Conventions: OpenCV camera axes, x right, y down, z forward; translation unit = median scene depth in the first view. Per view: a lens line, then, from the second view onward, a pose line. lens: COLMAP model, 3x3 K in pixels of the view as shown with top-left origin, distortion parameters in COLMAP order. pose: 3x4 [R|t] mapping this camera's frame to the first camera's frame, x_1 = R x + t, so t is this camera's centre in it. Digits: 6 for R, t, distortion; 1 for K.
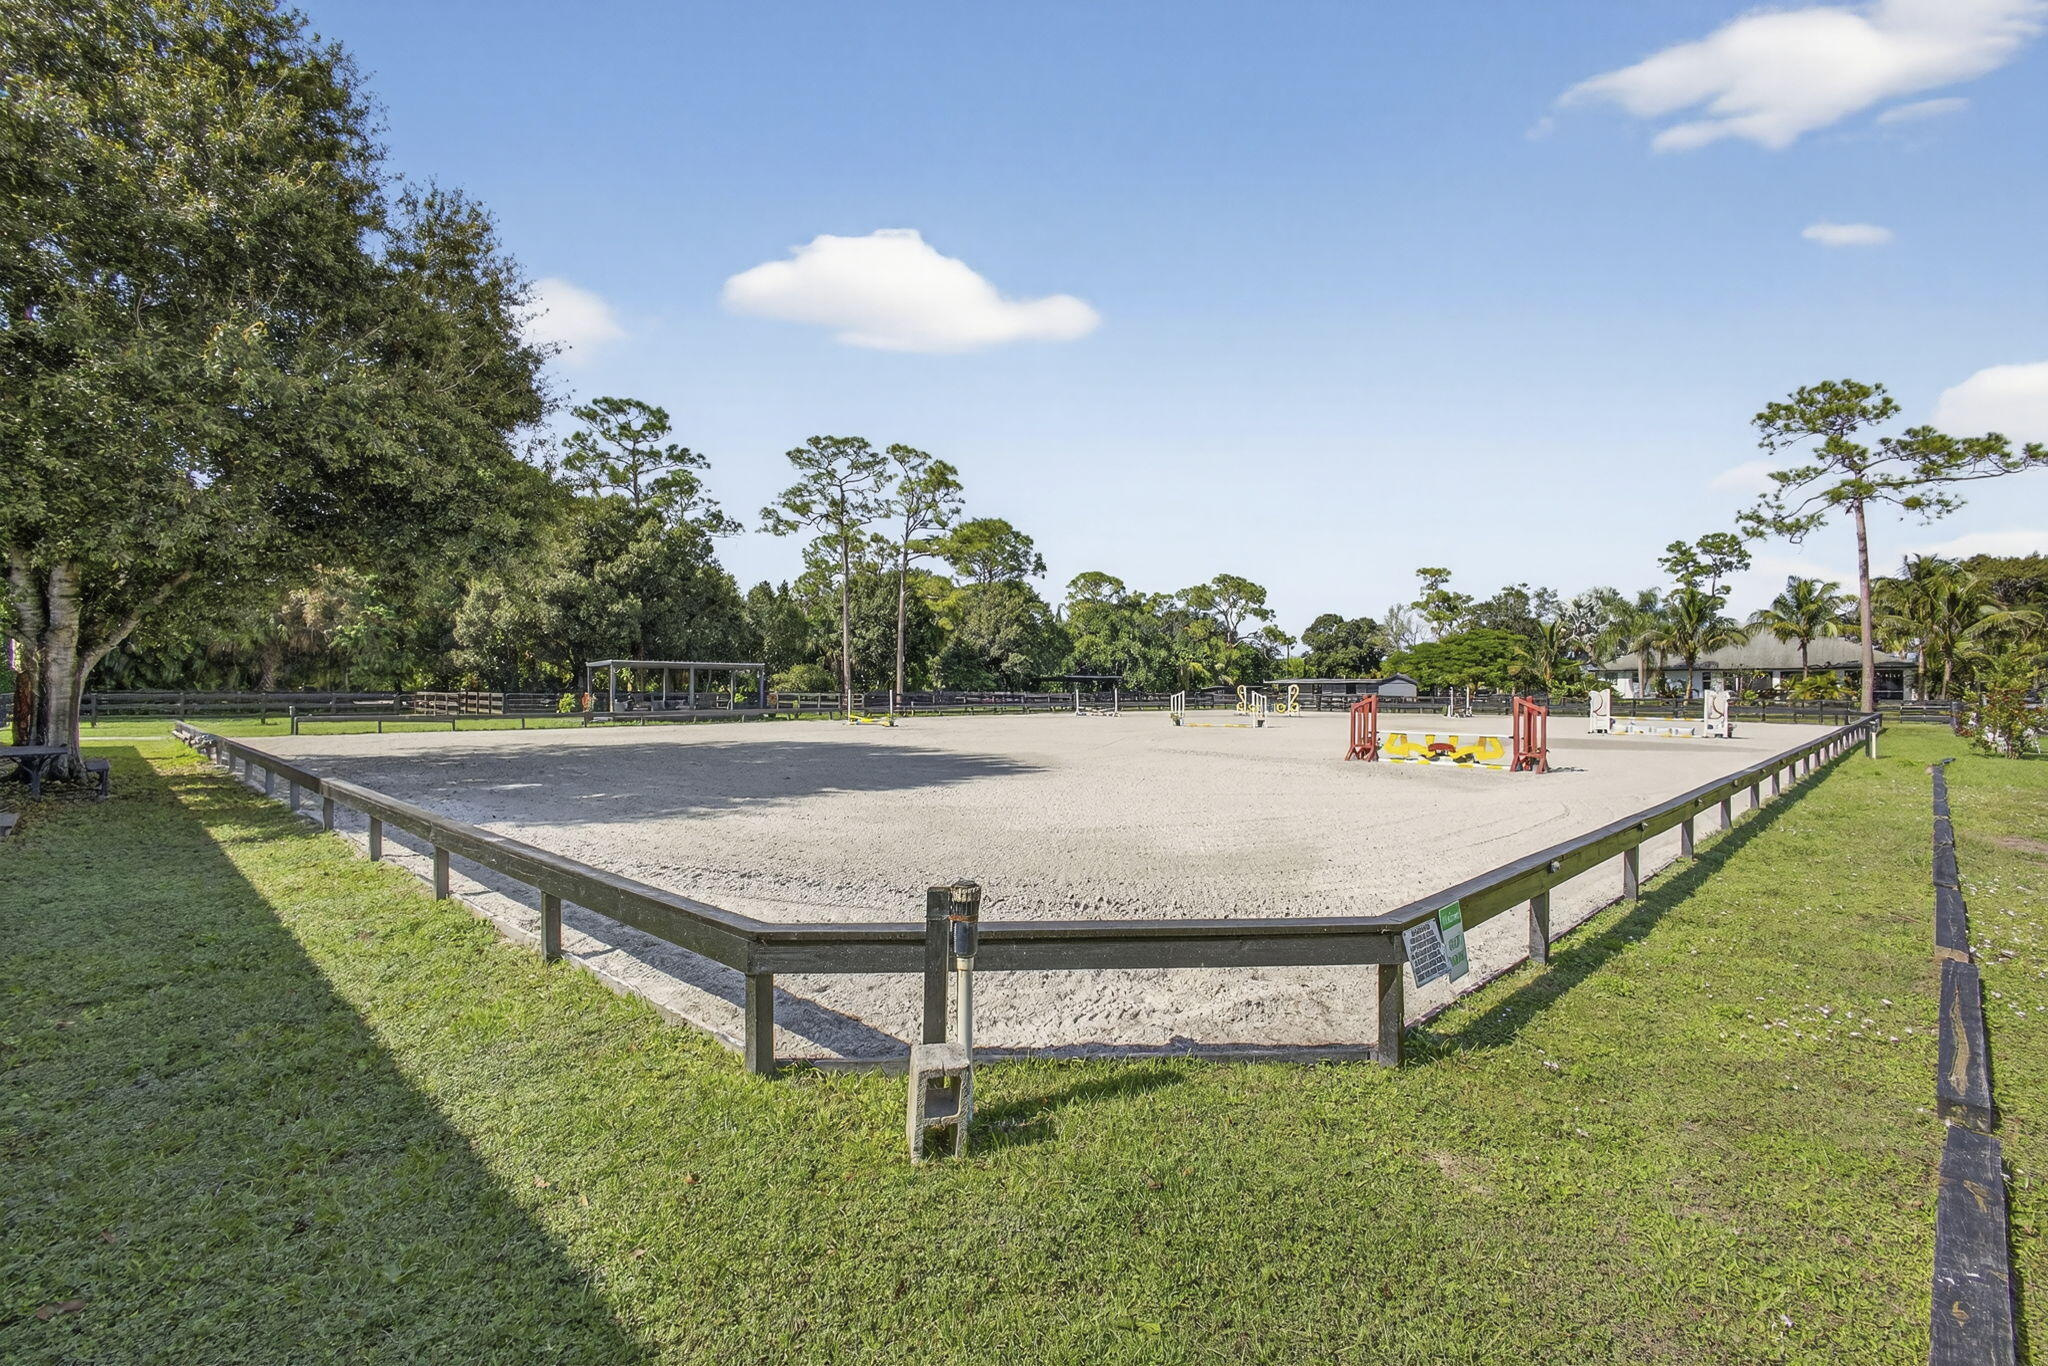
lens RADIAL K [[877.8, 0, 1028.2], [0, 877.8, 684.9], [0, 0, 1]] dist [0.000037, 0.001126]
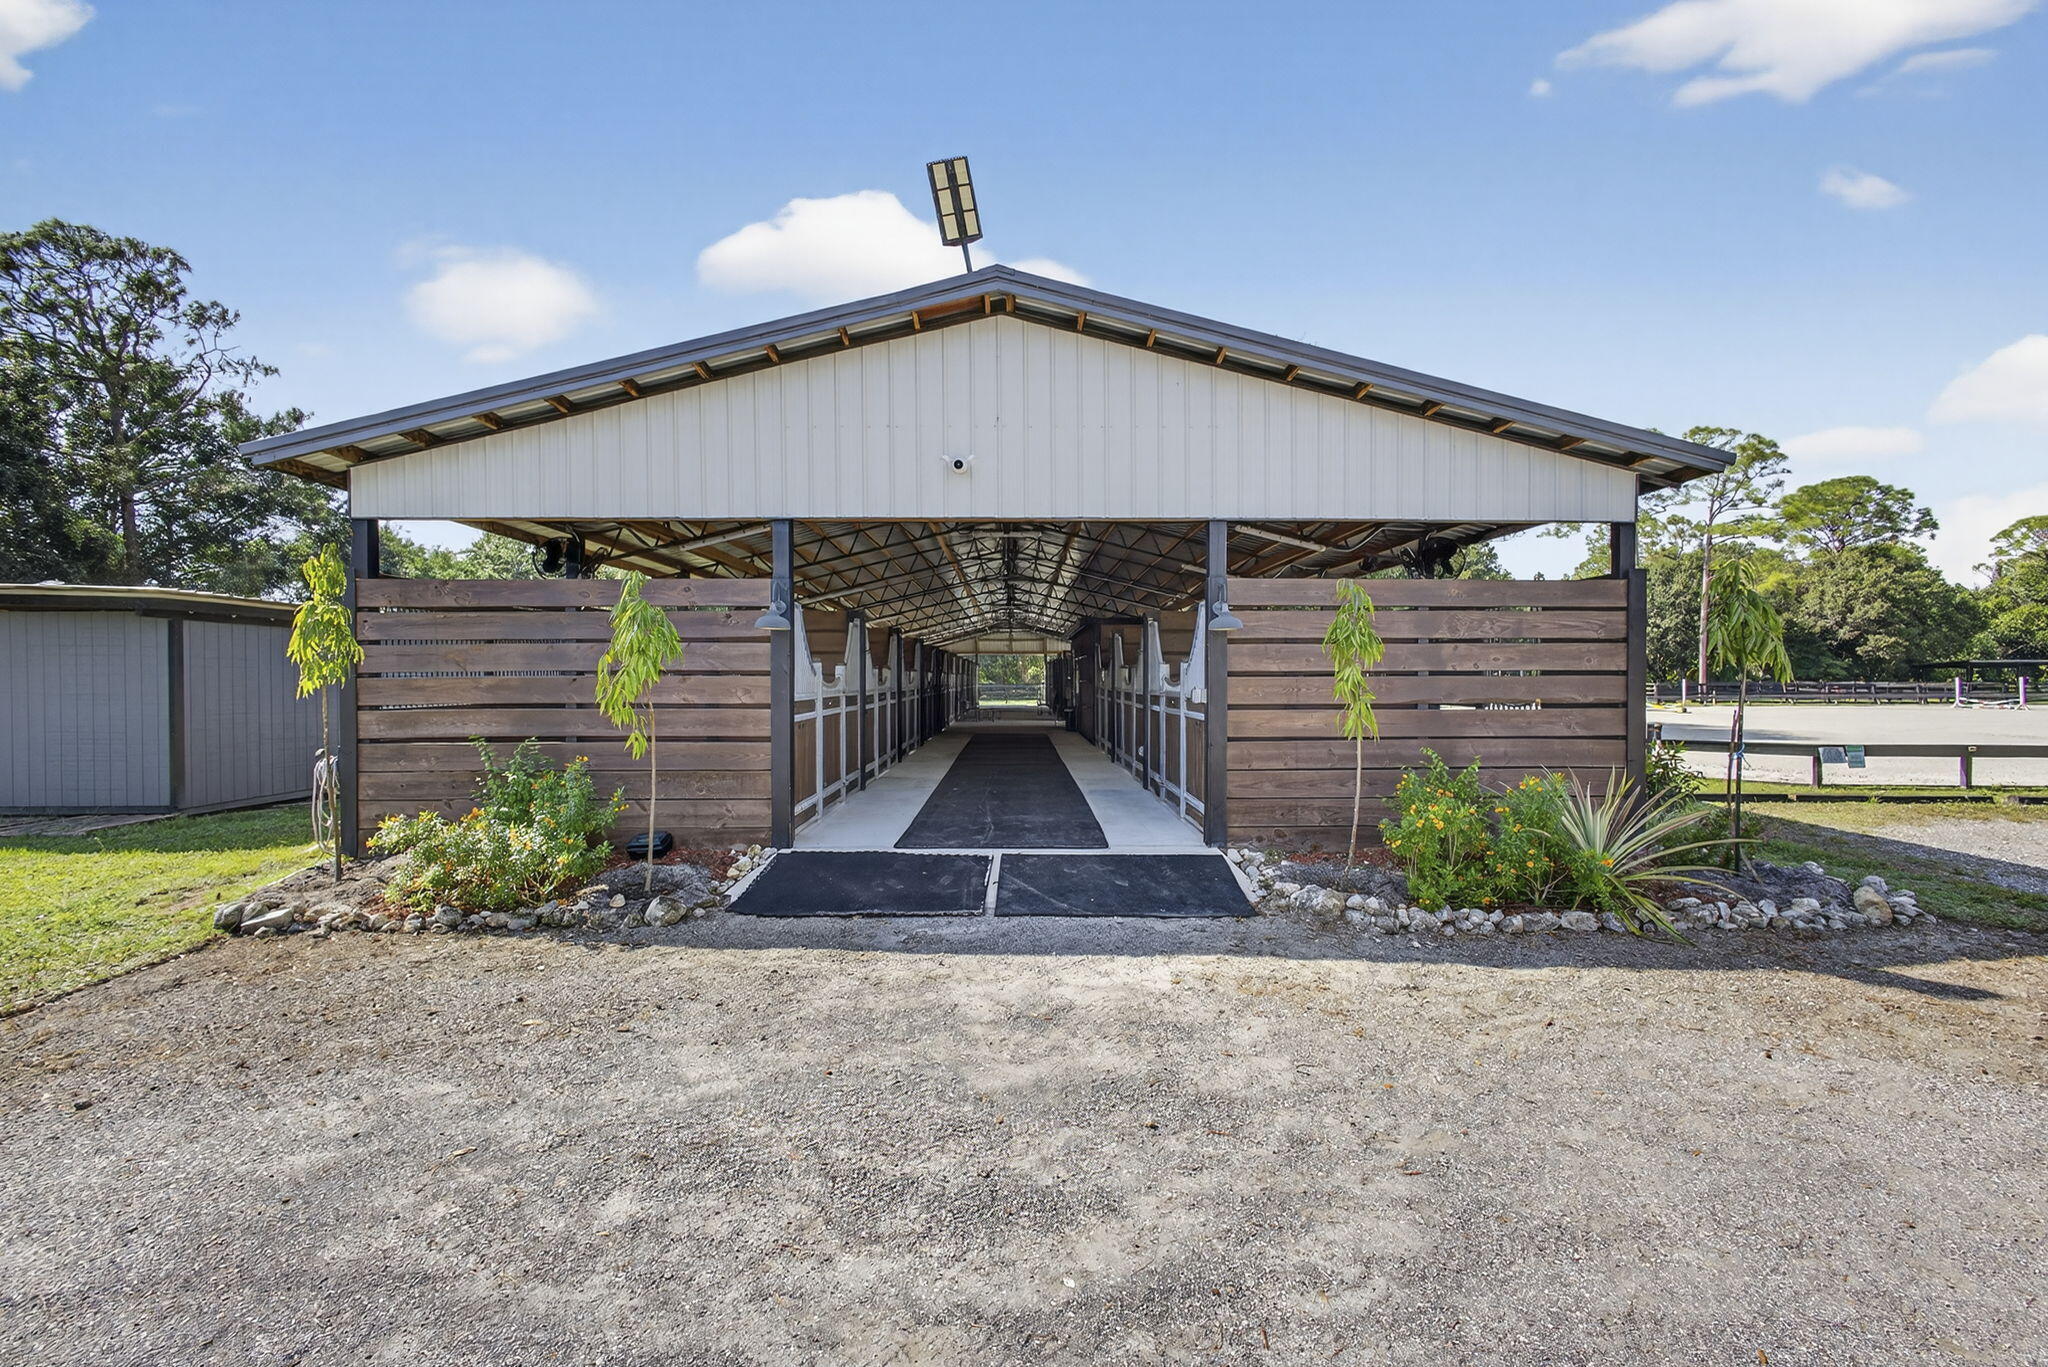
lens RADIAL K [[877.8, 0, 1028.2], [0, 877.8, 685.4], [0, 0, 1]] dist [0.000037, 0.001126]
pose [[0.684715, -0.001962, -0.728808, 0.040535], [0.008922, 0.999944, 0.005690, 0.000096], [0.728756, -0.010399, 0.684694, -0.163875]]
